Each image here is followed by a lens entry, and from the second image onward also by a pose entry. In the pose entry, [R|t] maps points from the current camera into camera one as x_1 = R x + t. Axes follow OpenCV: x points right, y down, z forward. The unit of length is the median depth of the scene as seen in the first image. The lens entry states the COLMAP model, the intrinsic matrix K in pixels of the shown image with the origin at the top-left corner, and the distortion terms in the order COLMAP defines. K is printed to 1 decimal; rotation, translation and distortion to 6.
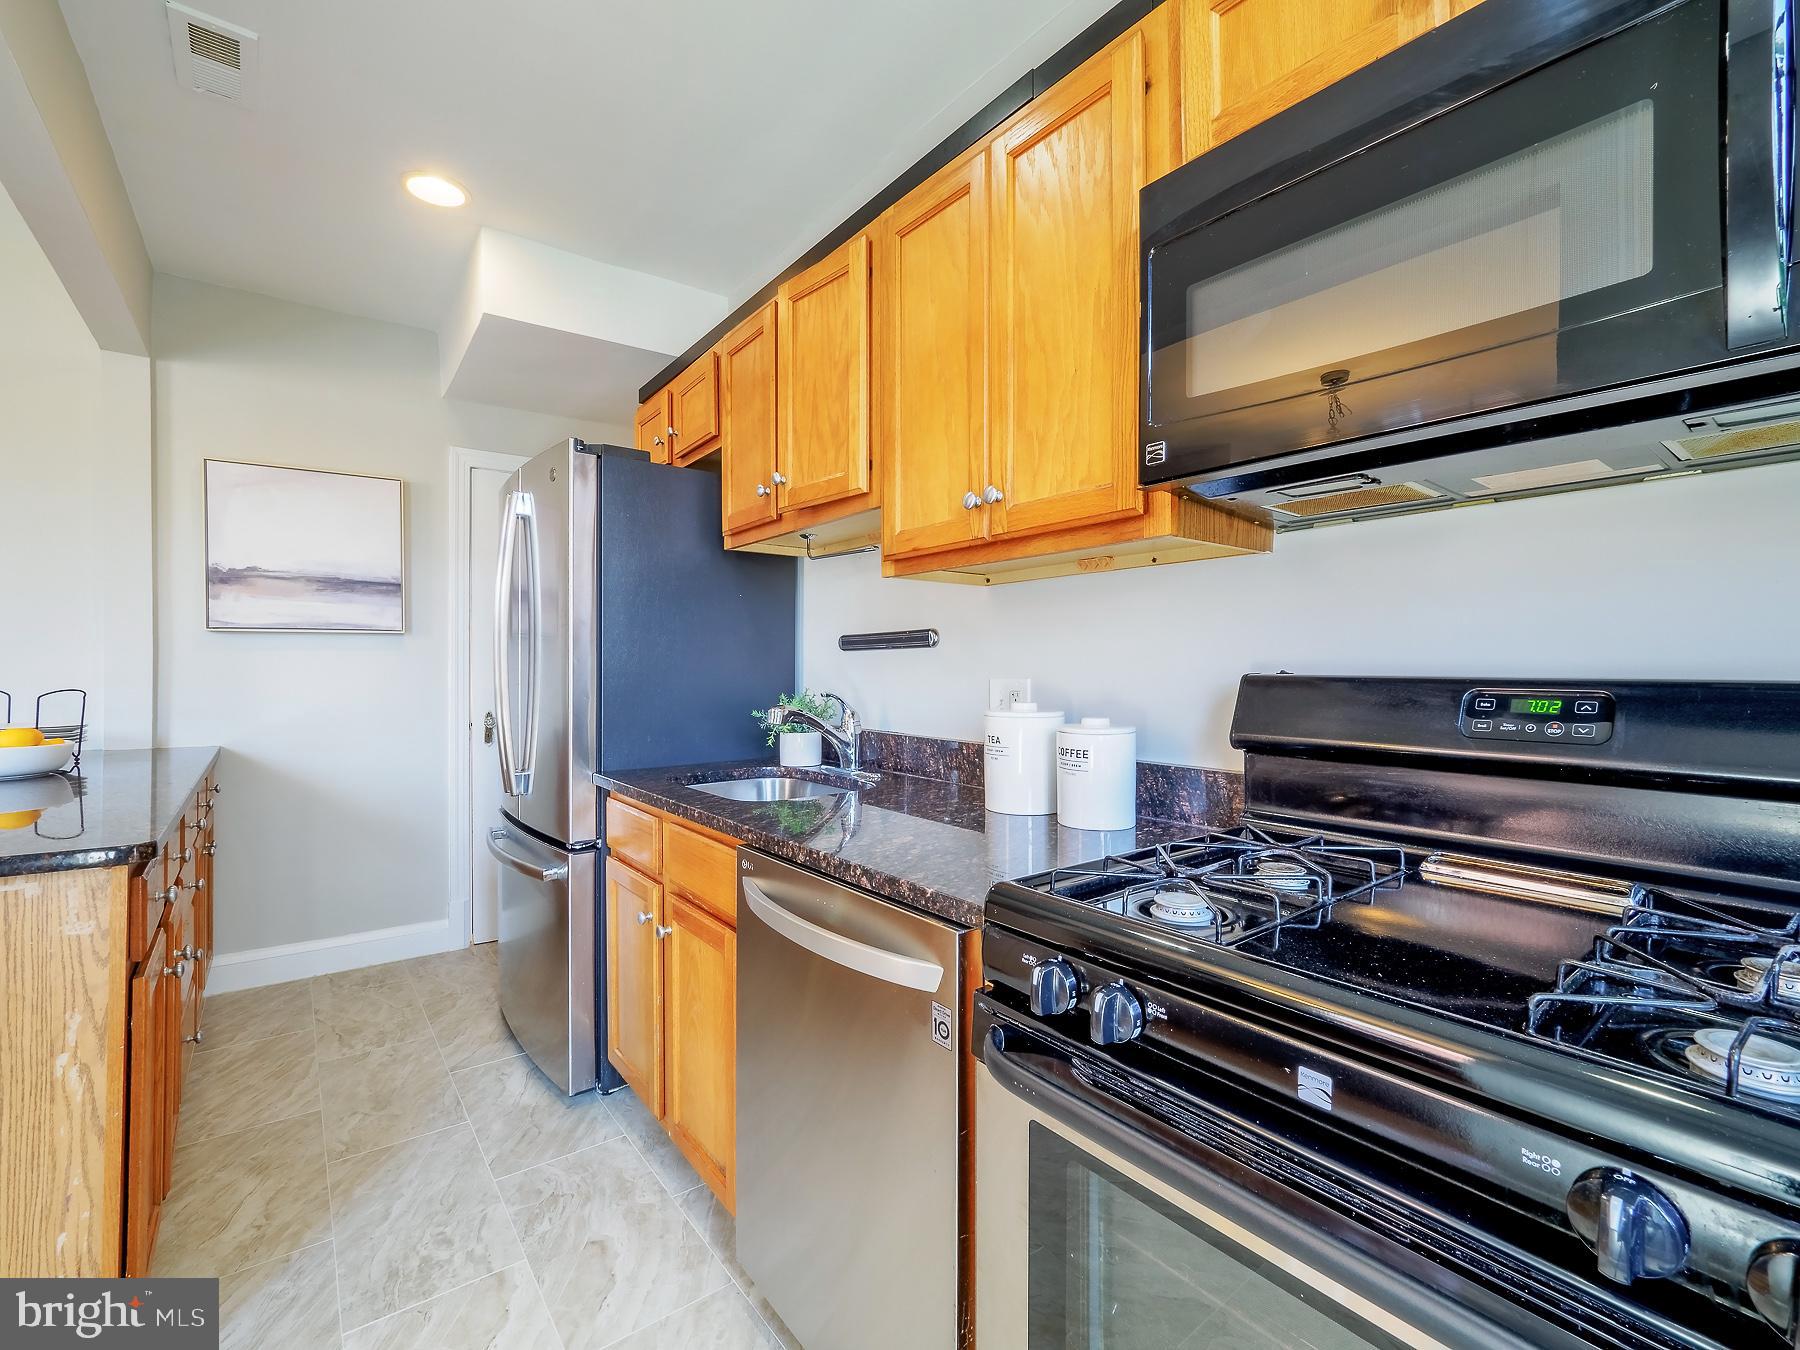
lens RADIAL K [[763.6, 0, 902.6], [0, 763.6, 666.6], [0, 0, 1]] dist [-0.006924, -0.000288]
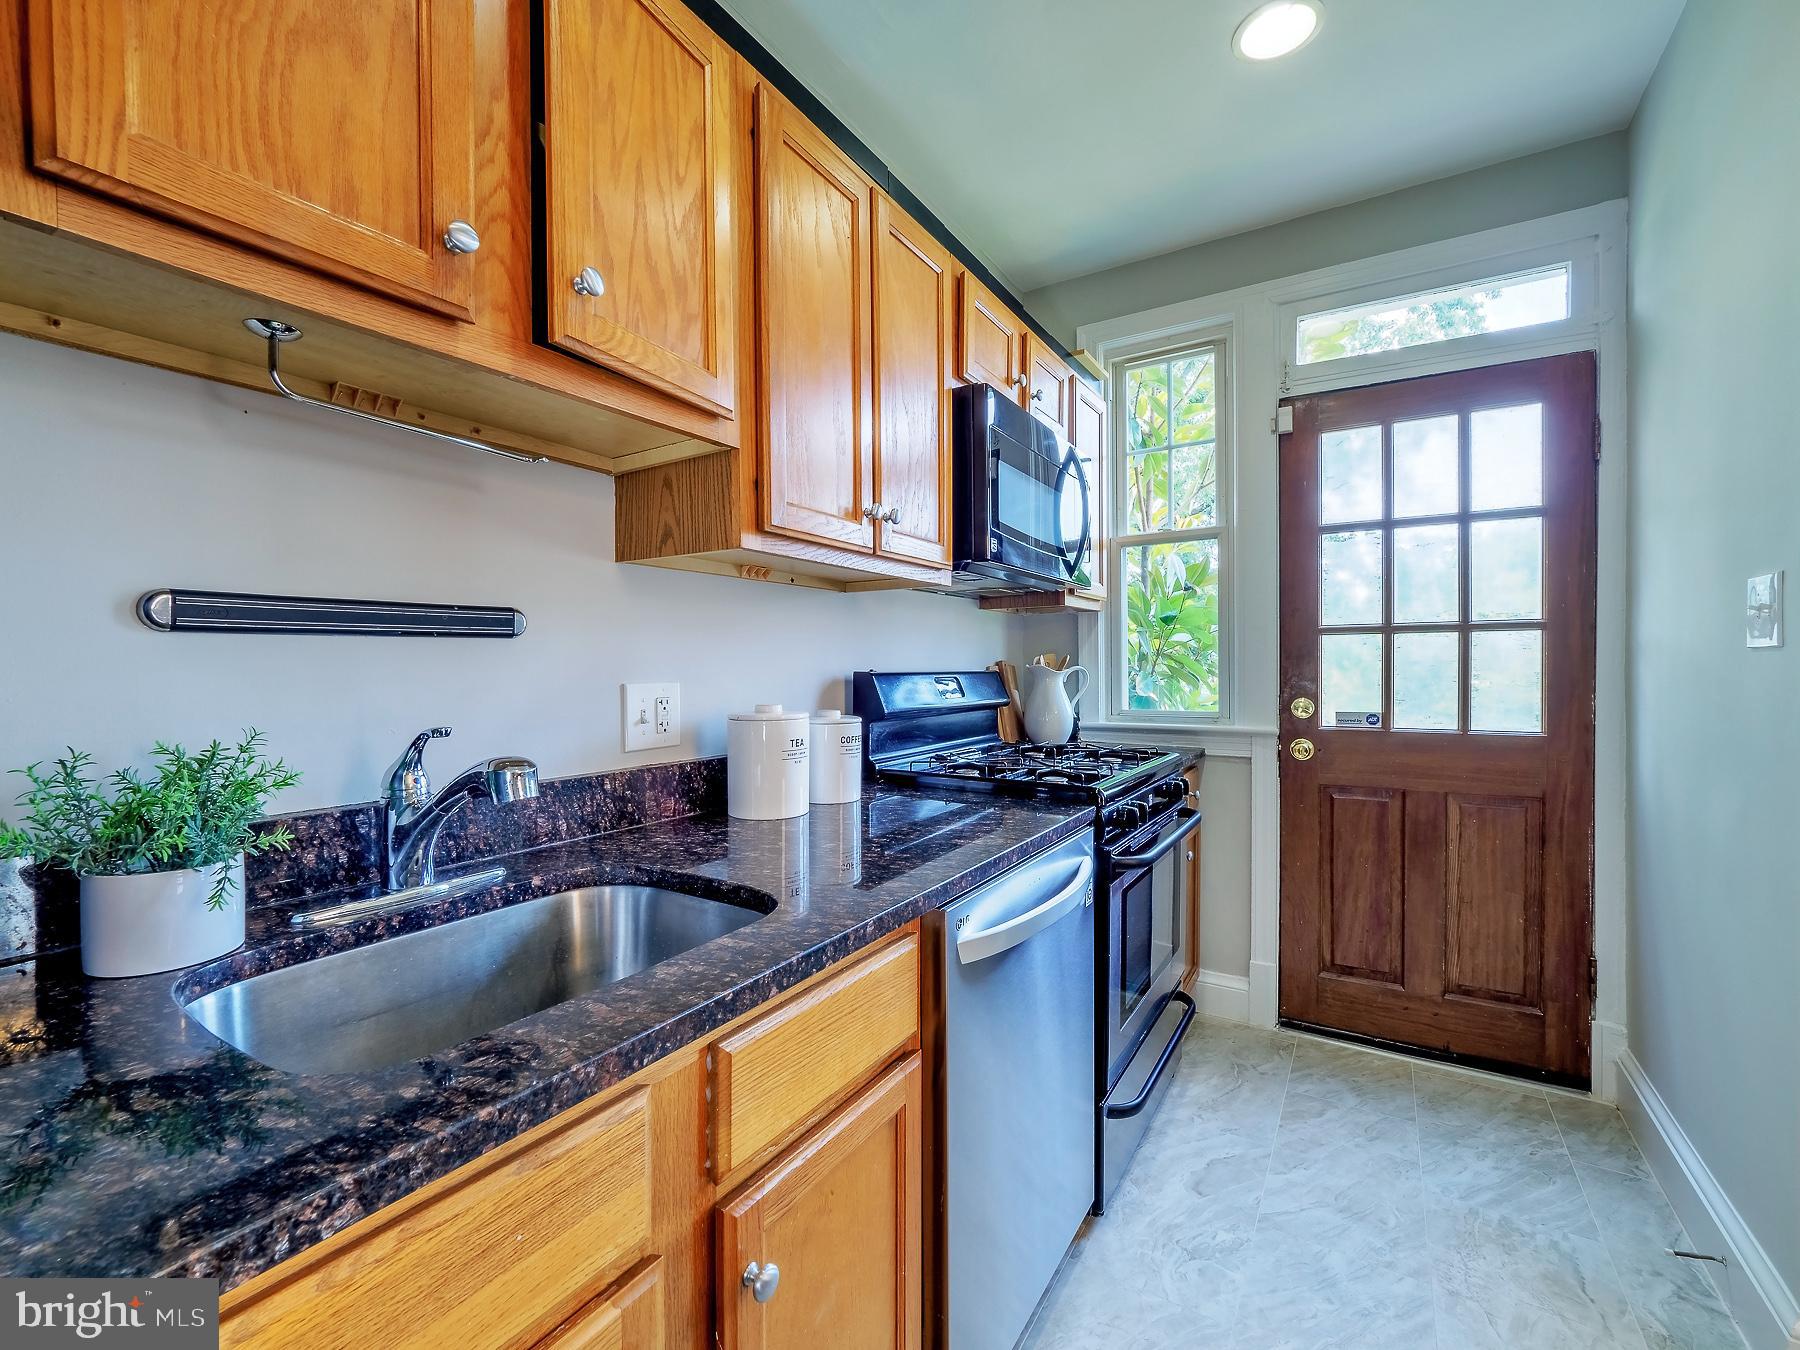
lens RADIAL K [[763.6, 0, 902.6], [0, 763.6, 666.6], [0, 0, 1]] dist [-0.006924, -0.000288]
pose [[-0.318228, -0.005613, 0.947998, -0.733852], [0.000640, 0.999981, 0.006135, -0.006735], [-0.948014, 0.002560, -0.318218, 1.027007]]
